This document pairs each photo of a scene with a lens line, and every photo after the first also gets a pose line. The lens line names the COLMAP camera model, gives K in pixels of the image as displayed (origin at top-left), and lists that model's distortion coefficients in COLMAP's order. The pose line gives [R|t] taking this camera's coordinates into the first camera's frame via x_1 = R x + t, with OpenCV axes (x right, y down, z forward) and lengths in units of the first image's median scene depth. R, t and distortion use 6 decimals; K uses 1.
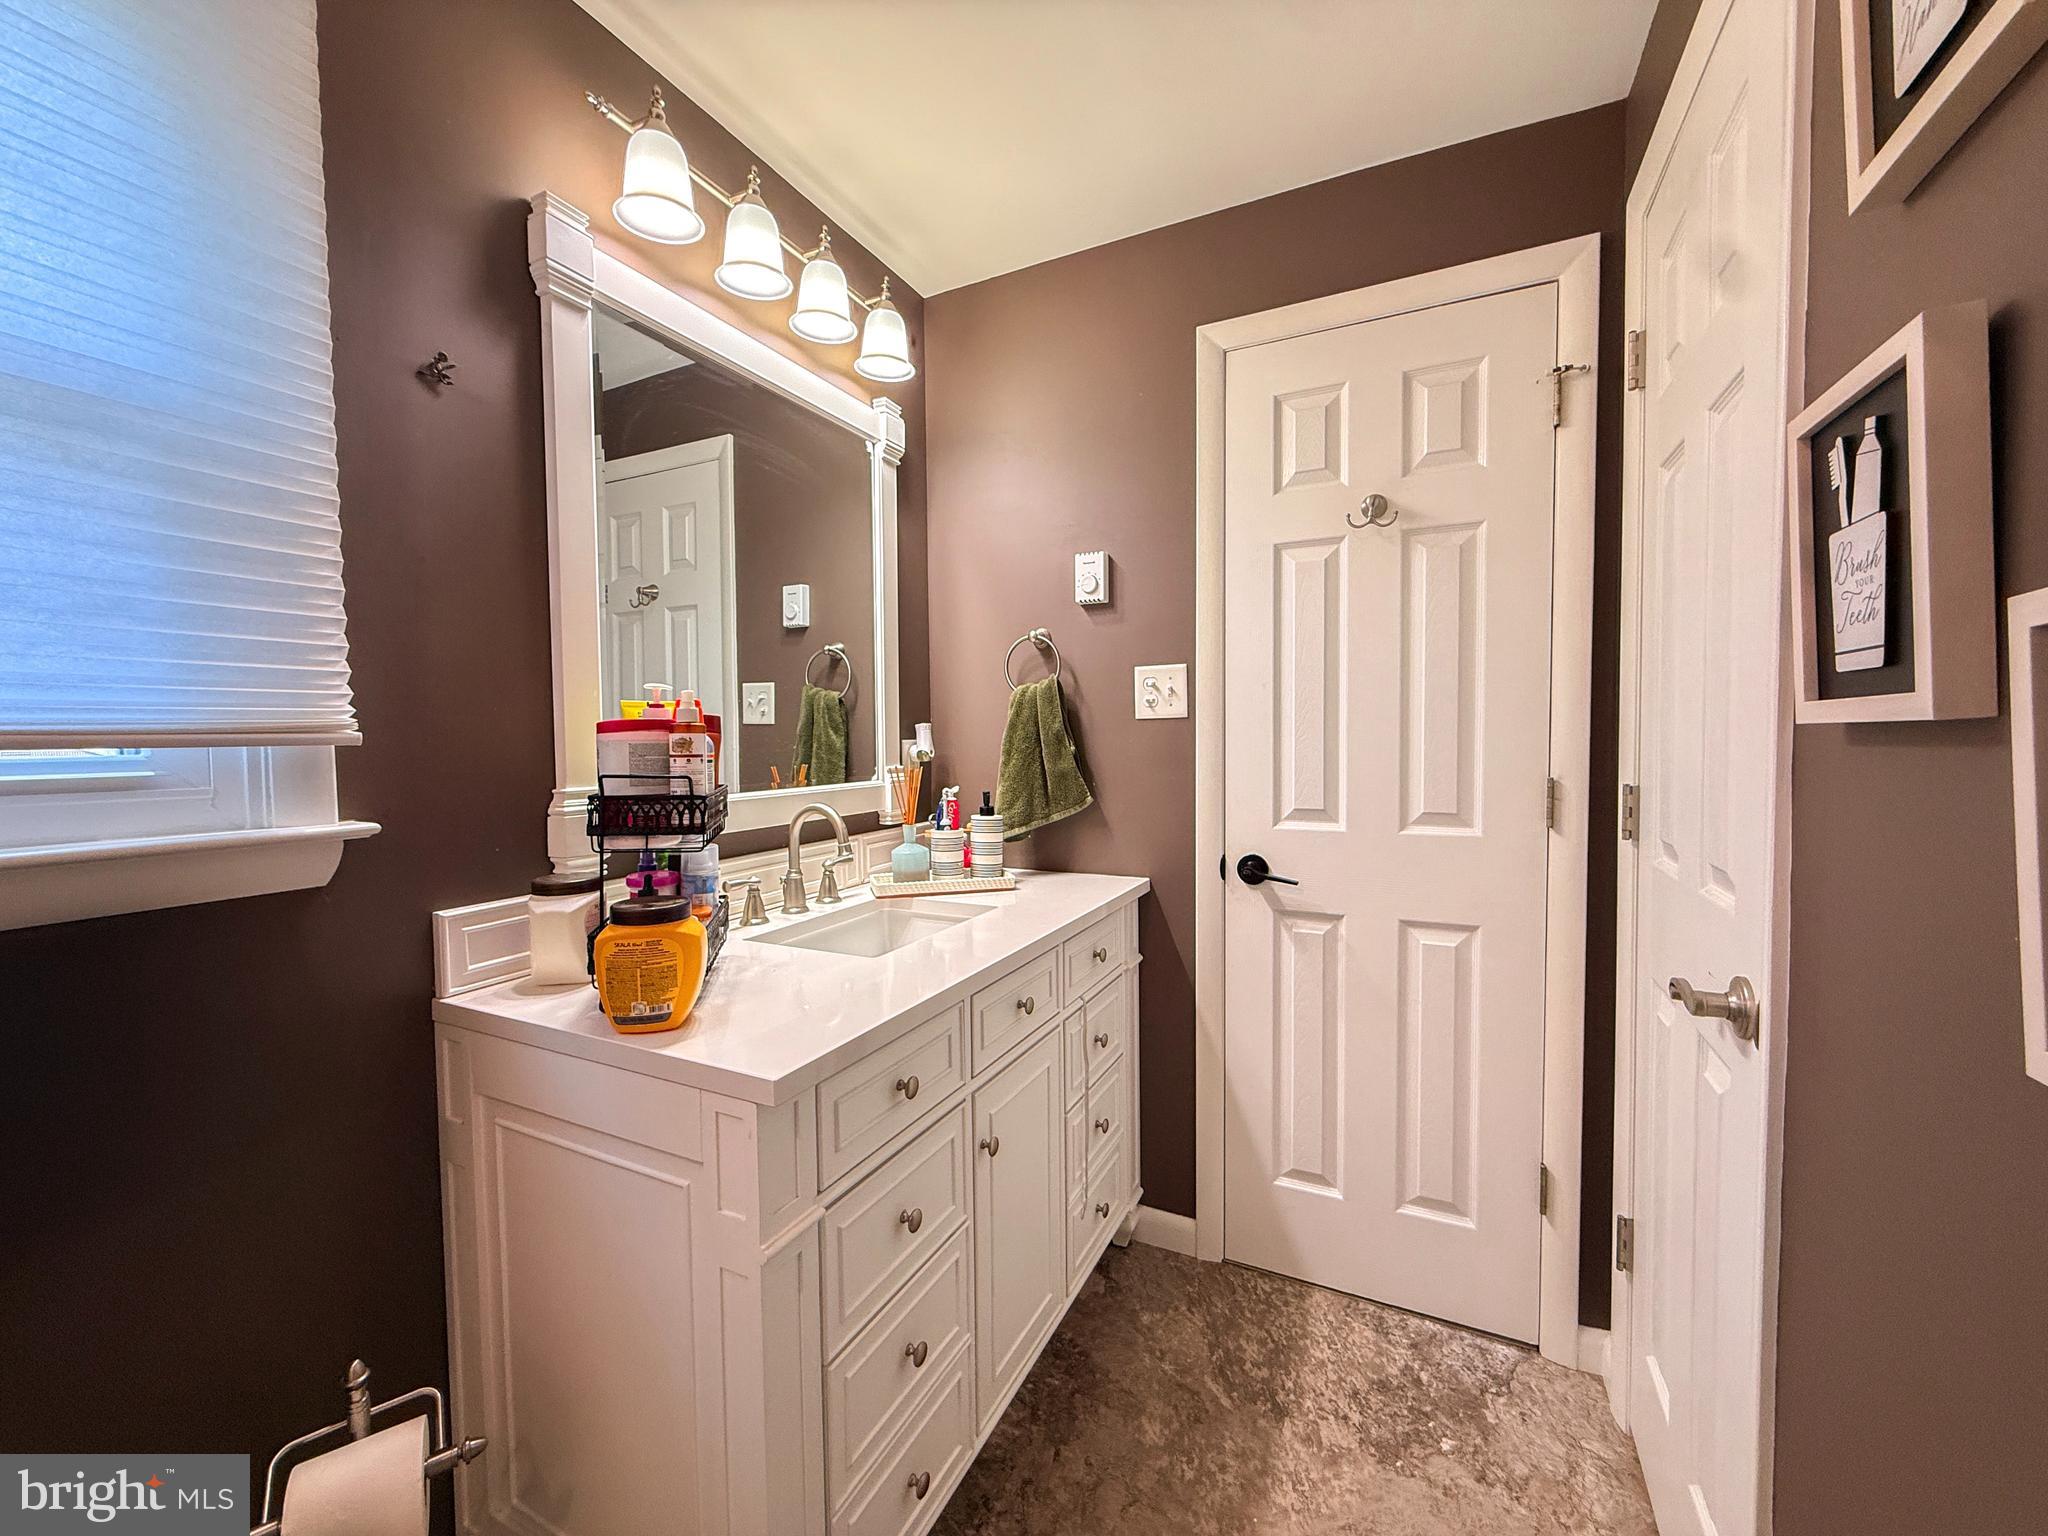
lens RADIAL K [[820.7, 0, 1023.4], [0, 820.7, 764.3], [0, 0, 1]] dist [0.001211, -0.000737]
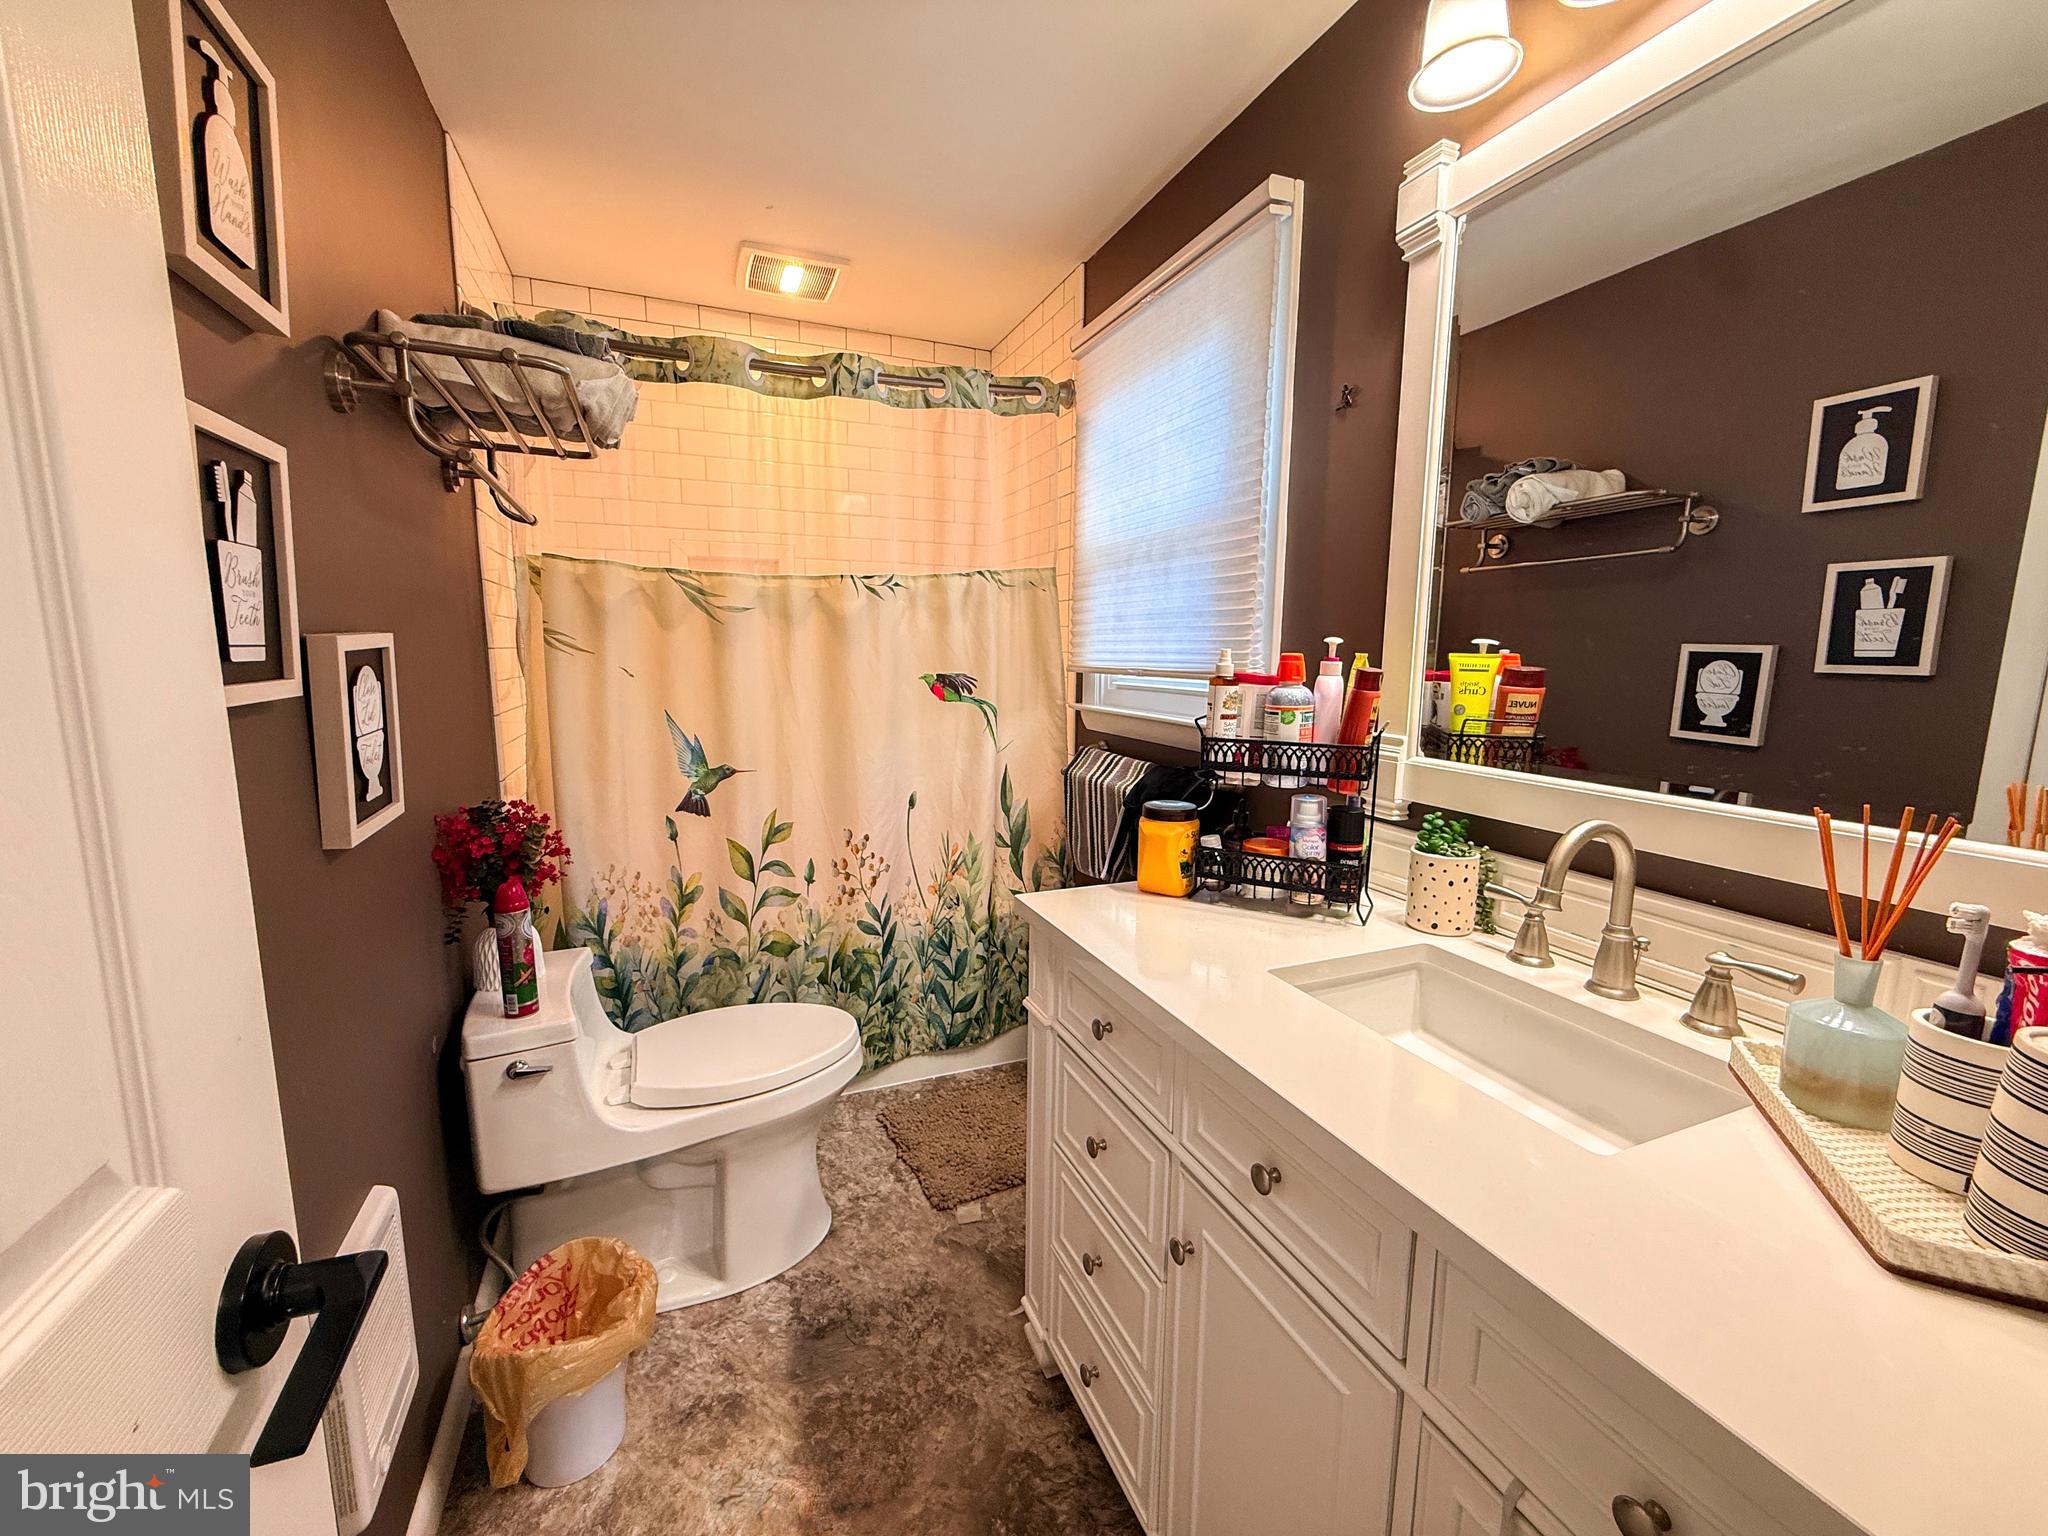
lens RADIAL K [[820.7, 0, 1025.8], [0, 820.7, 763.4], [0, 0, 1]] dist [0.001211, -0.000737]
pose [[-0.657019, 0.111297, -0.745613, 1.124509], [-0.023951, 0.985461, 0.168204, -0.191058], [0.753493, 0.128371, -0.644801, 2.598088]]
